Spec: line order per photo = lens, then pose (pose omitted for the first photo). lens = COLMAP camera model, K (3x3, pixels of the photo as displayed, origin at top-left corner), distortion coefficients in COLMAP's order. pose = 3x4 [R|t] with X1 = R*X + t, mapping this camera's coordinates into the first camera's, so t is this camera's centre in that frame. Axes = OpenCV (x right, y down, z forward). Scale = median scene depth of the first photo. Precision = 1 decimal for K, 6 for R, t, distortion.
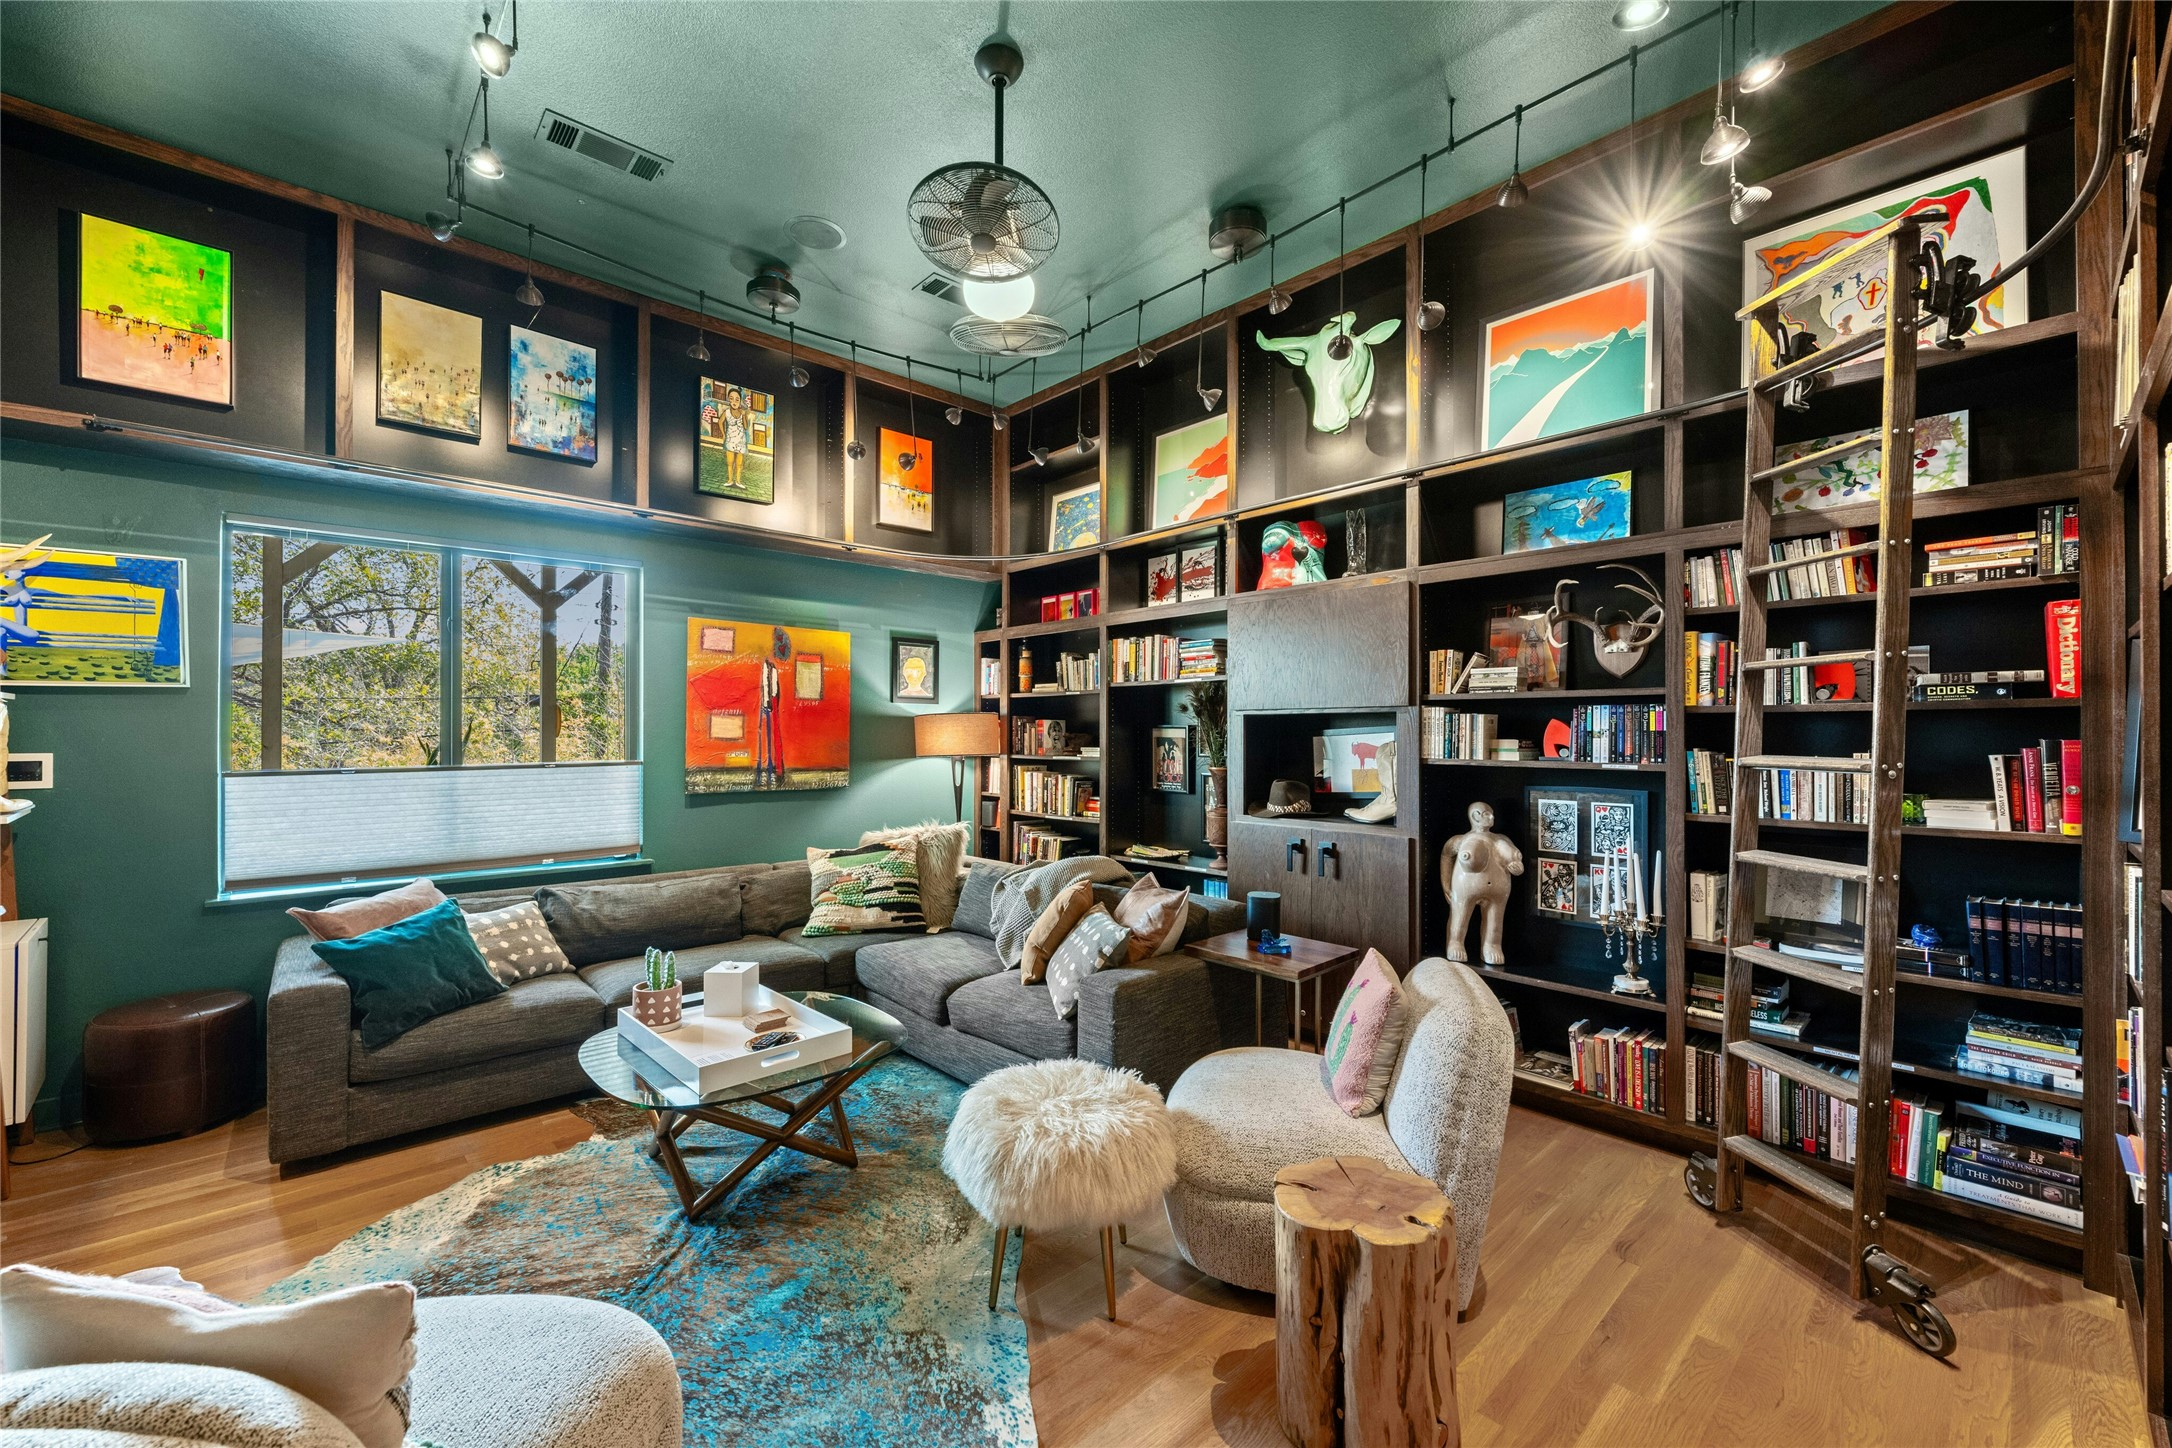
lens RADIAL K [[856.9, 0, 1083.5], [0, 856.9, 727.2], [0, 0, 1]] dist [-0.000546, 0.000163]
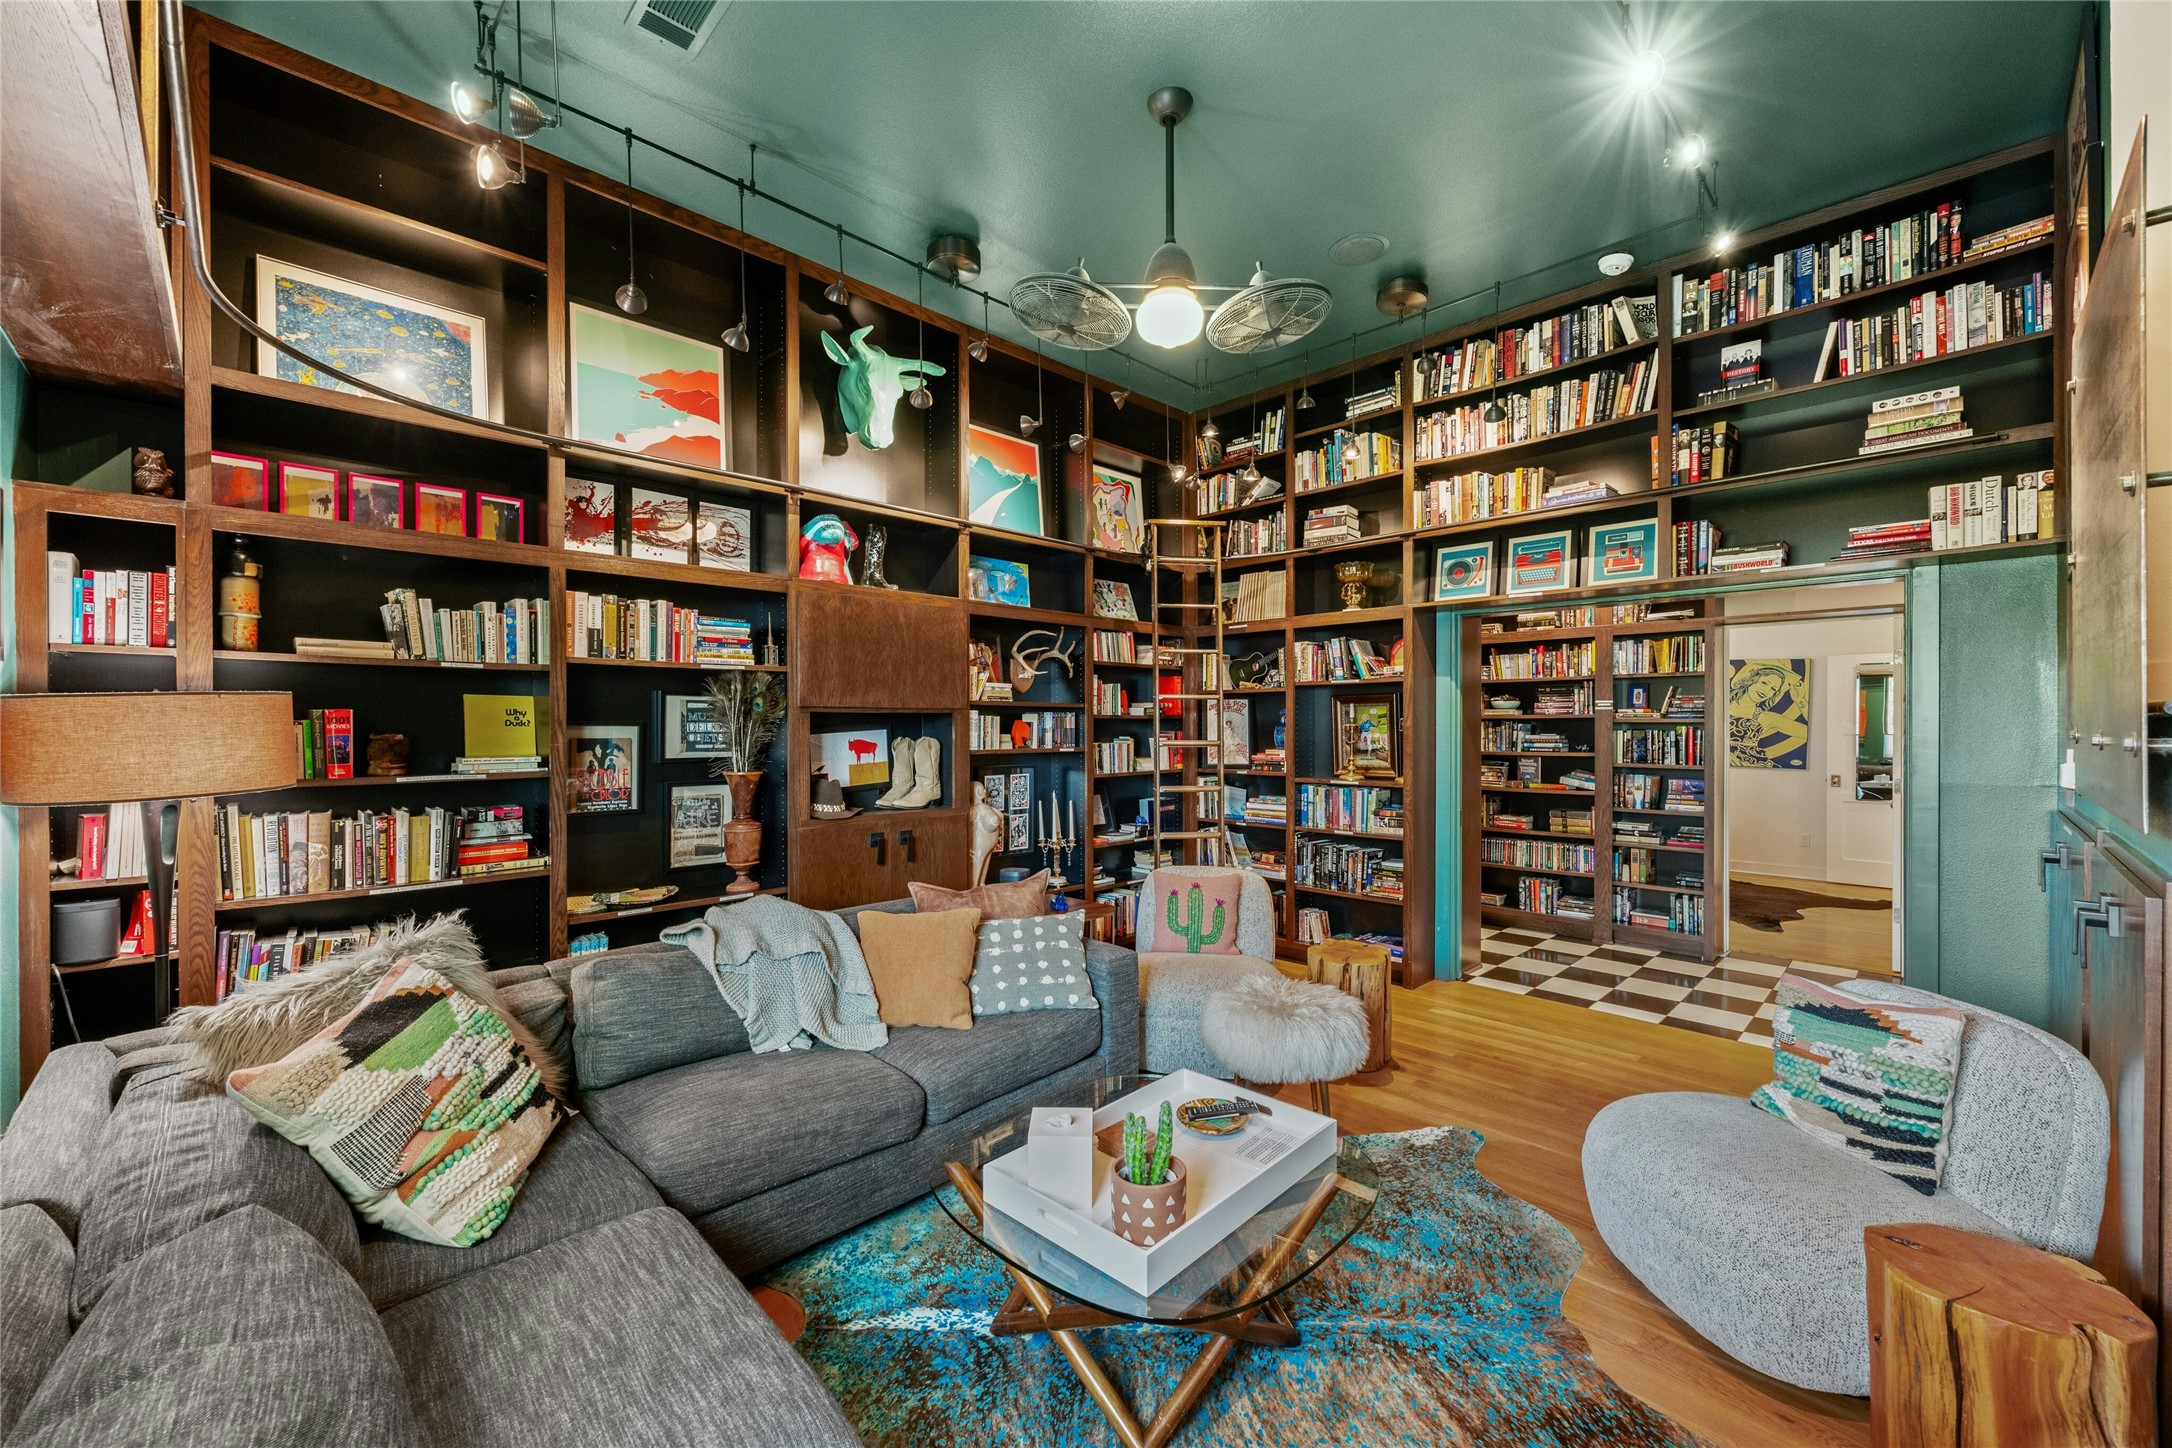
lens RADIAL K [[856.9, 0, 1083.5], [0, 856.9, 727.2], [0, 0, 1]] dist [-0.000546, 0.000163]
pose [[-0.042654, -0.004381, 0.999080, -0.640654], [-0.003647, 0.999984, 0.004229, -0.001824], [-0.999083, -0.003463, -0.042670, 0.635831]]
